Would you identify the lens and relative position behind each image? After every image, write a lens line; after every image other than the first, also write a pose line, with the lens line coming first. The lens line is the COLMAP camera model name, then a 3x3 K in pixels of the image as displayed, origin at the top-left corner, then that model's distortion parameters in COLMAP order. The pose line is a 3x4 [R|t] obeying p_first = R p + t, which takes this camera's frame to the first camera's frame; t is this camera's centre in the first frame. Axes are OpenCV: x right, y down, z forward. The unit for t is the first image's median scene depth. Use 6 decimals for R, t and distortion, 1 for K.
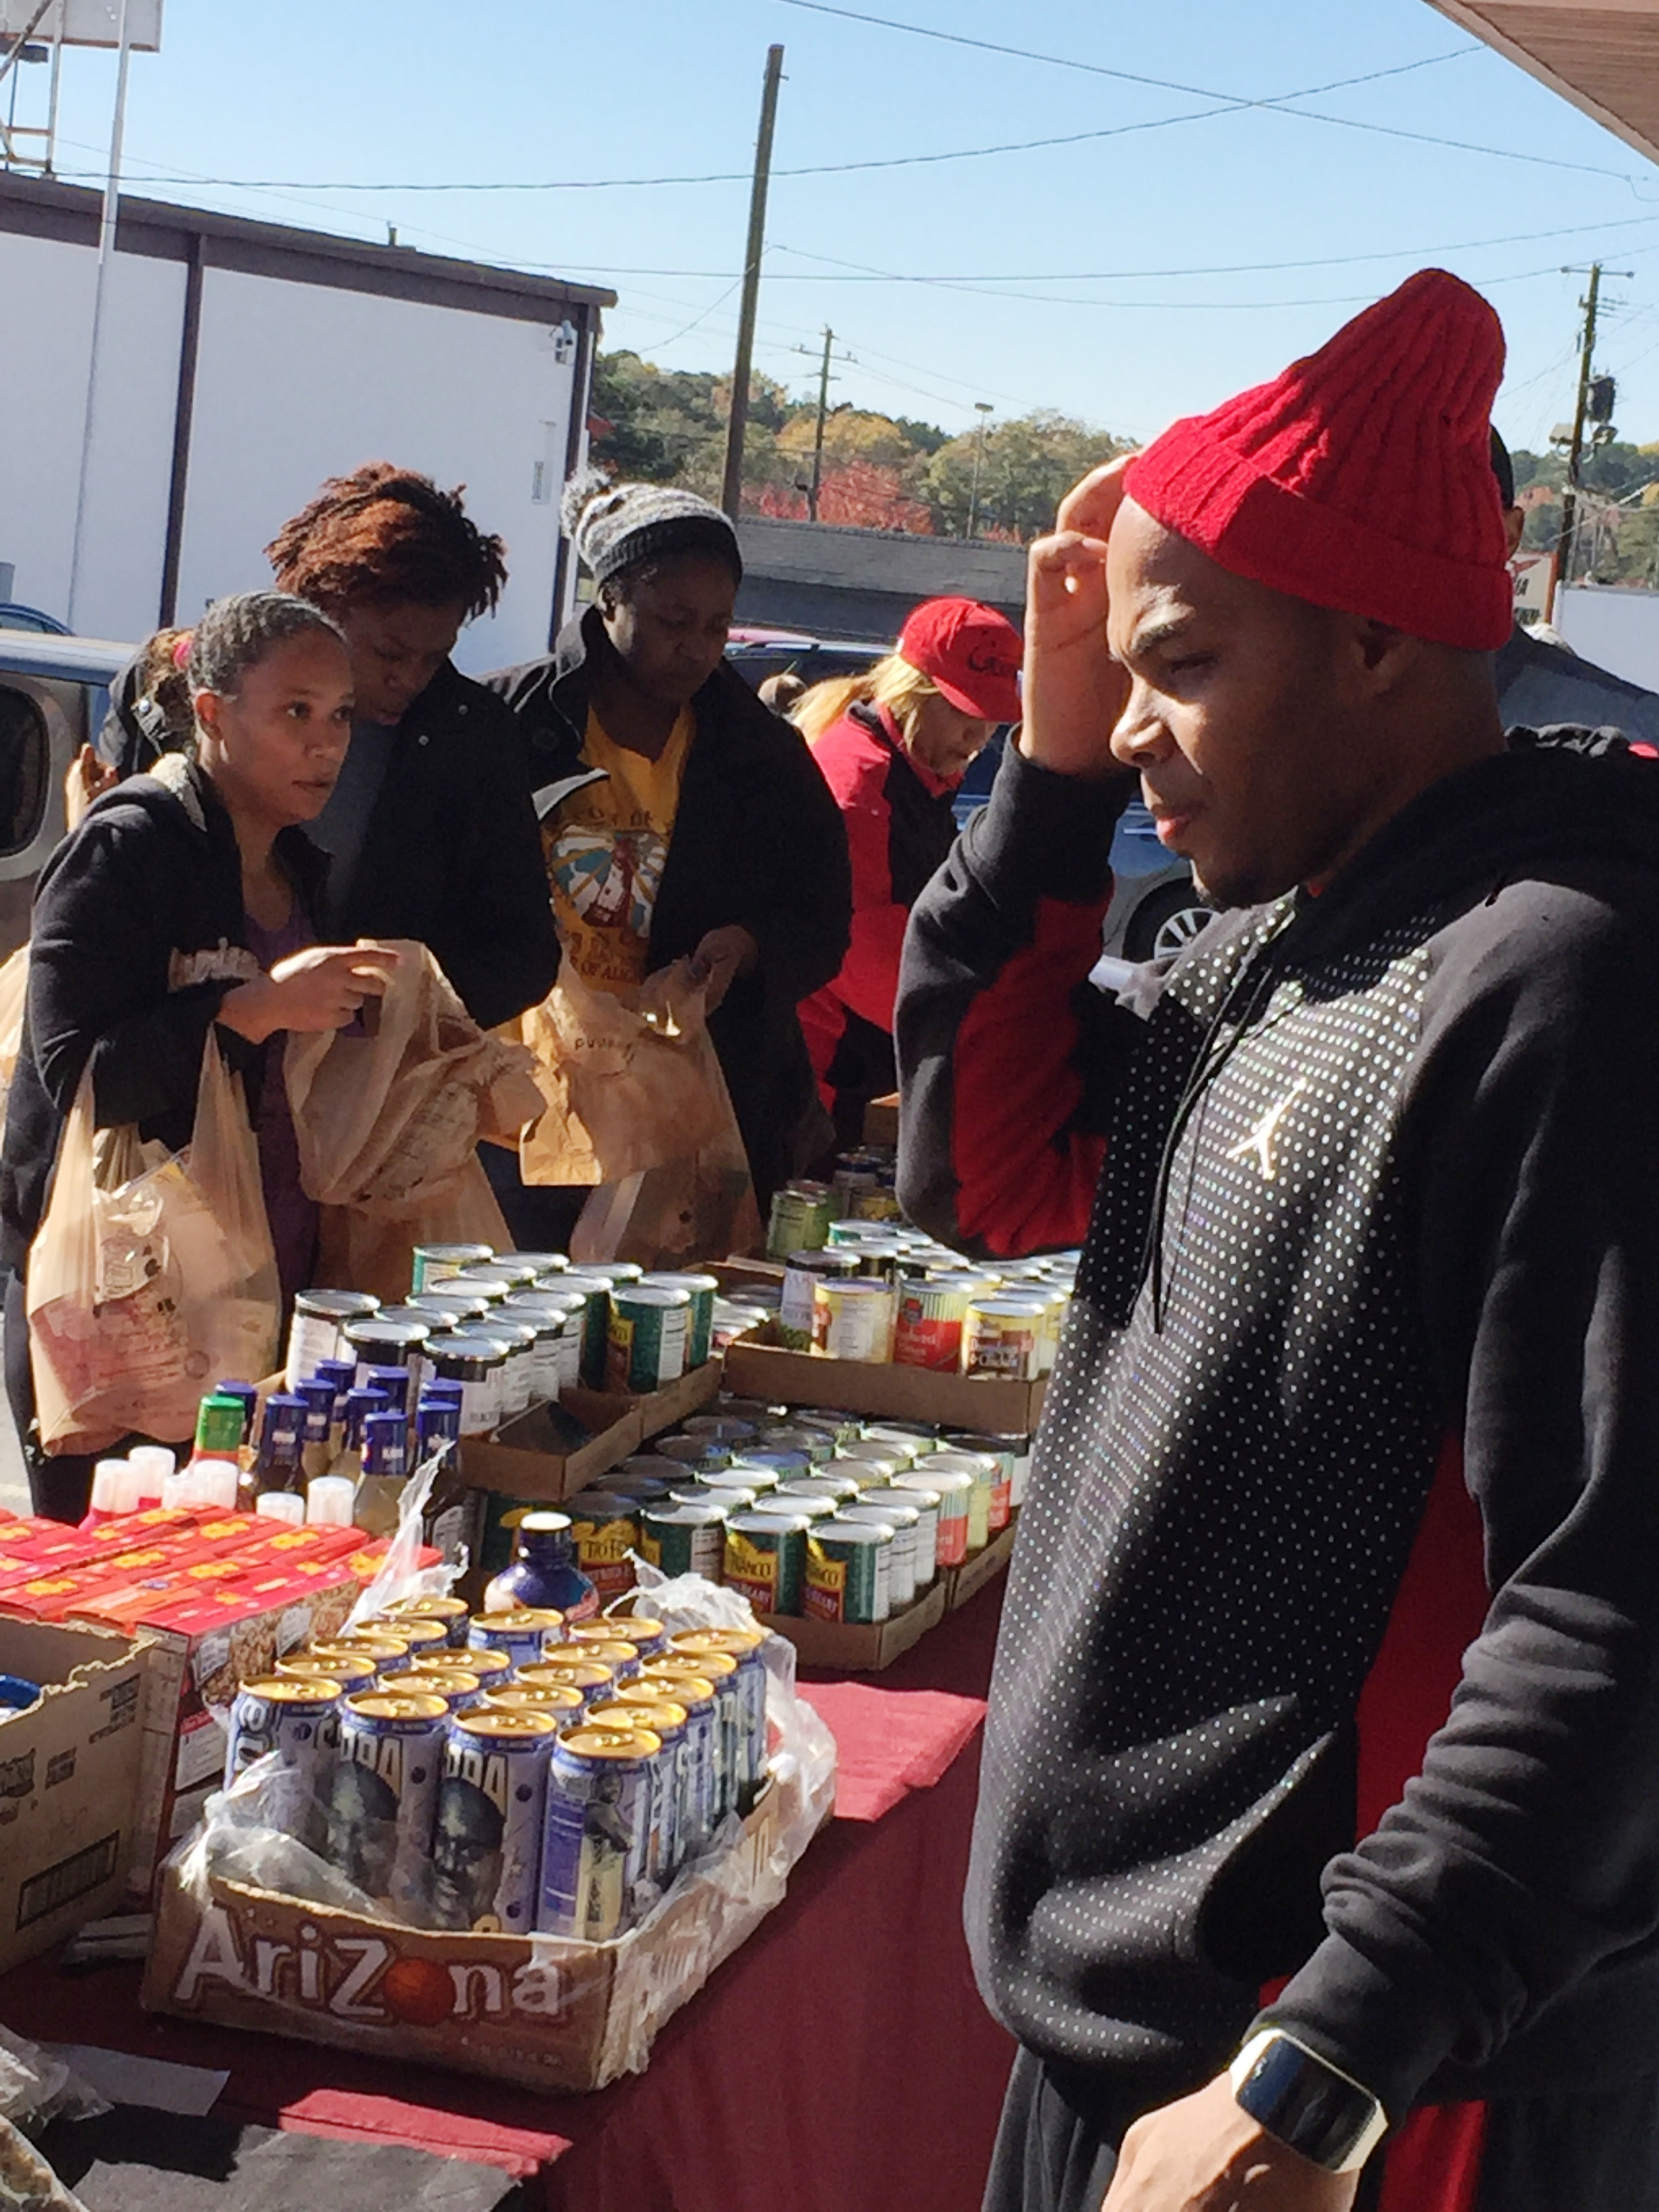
lens RADIAL K [[4603.6, 0, 832.8], [0, 4603.6, 1109.9], [0, 0, 1]] dist [0.047024, -0.151800]
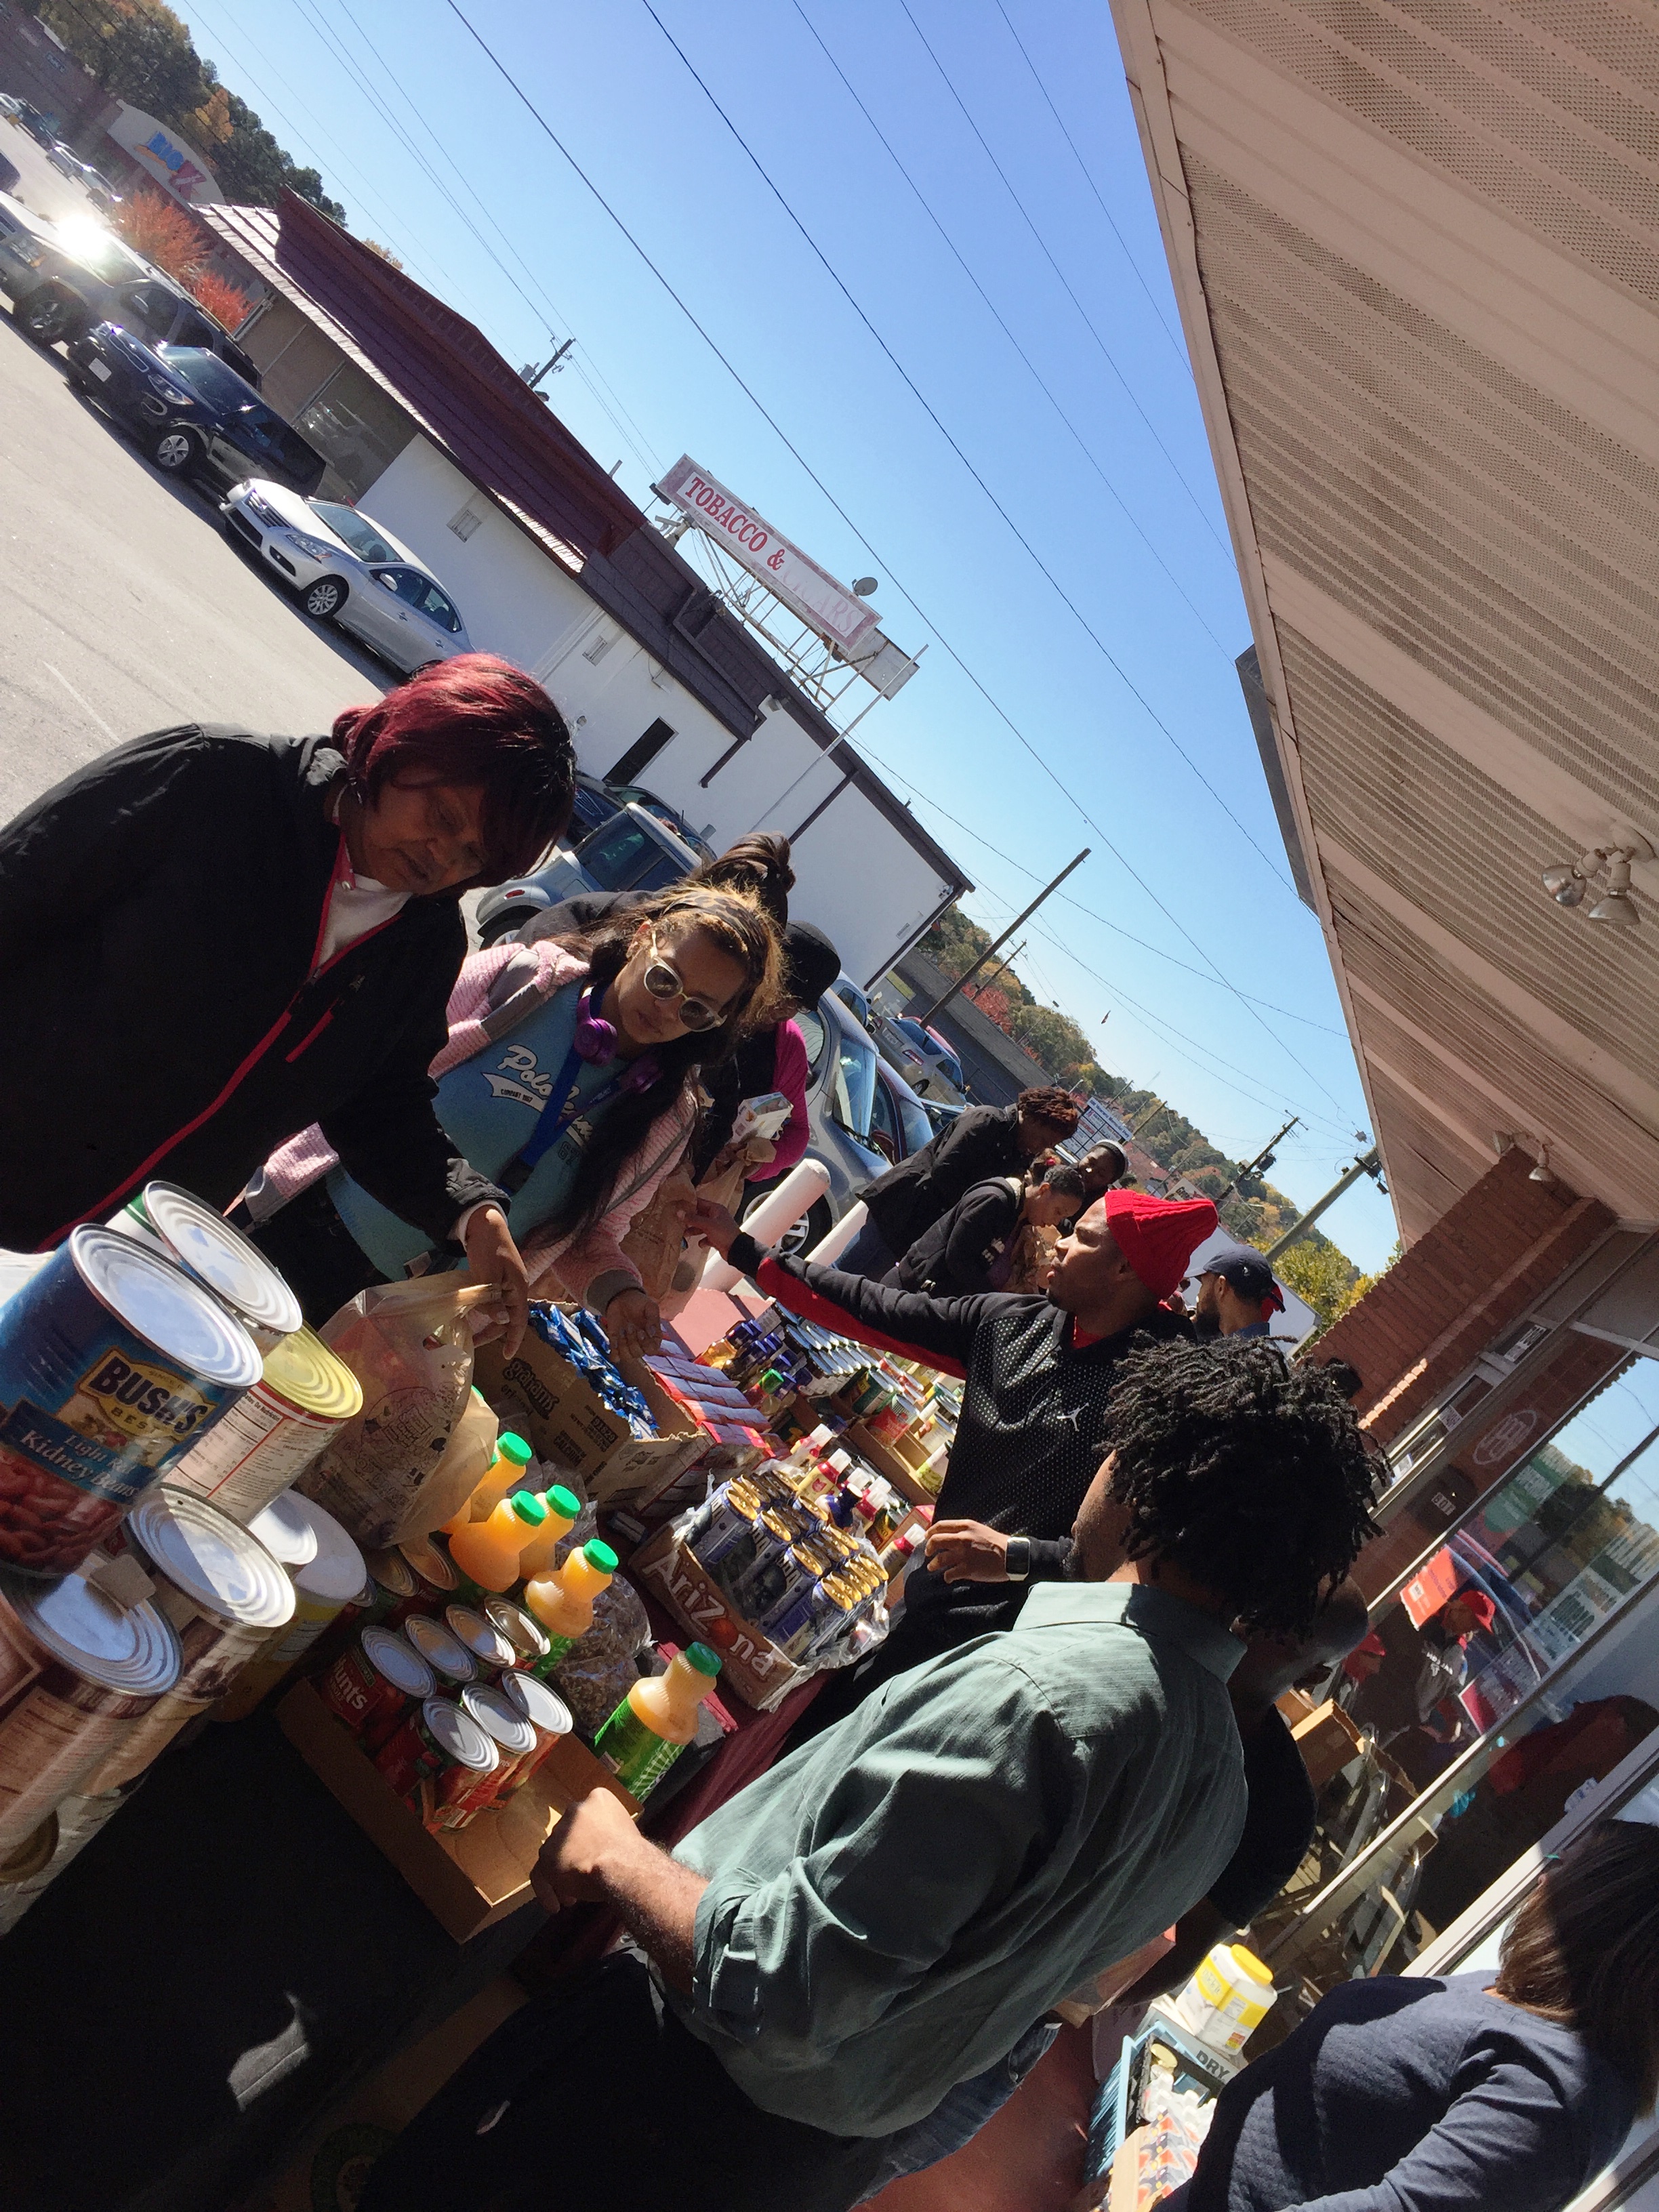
lens RADIAL K [[1902.5, 0, 838.4], [0, 1902.5, 1104.9], [0, 0, 1]] dist [0.093851, -0.125420]
pose [[0.791360, 0.611002, -0.020663, -0.149688], [-0.611305, 0.790432, -0.039031, -0.028631], [-0.007515, 0.043519, 0.999024, -0.054989]]
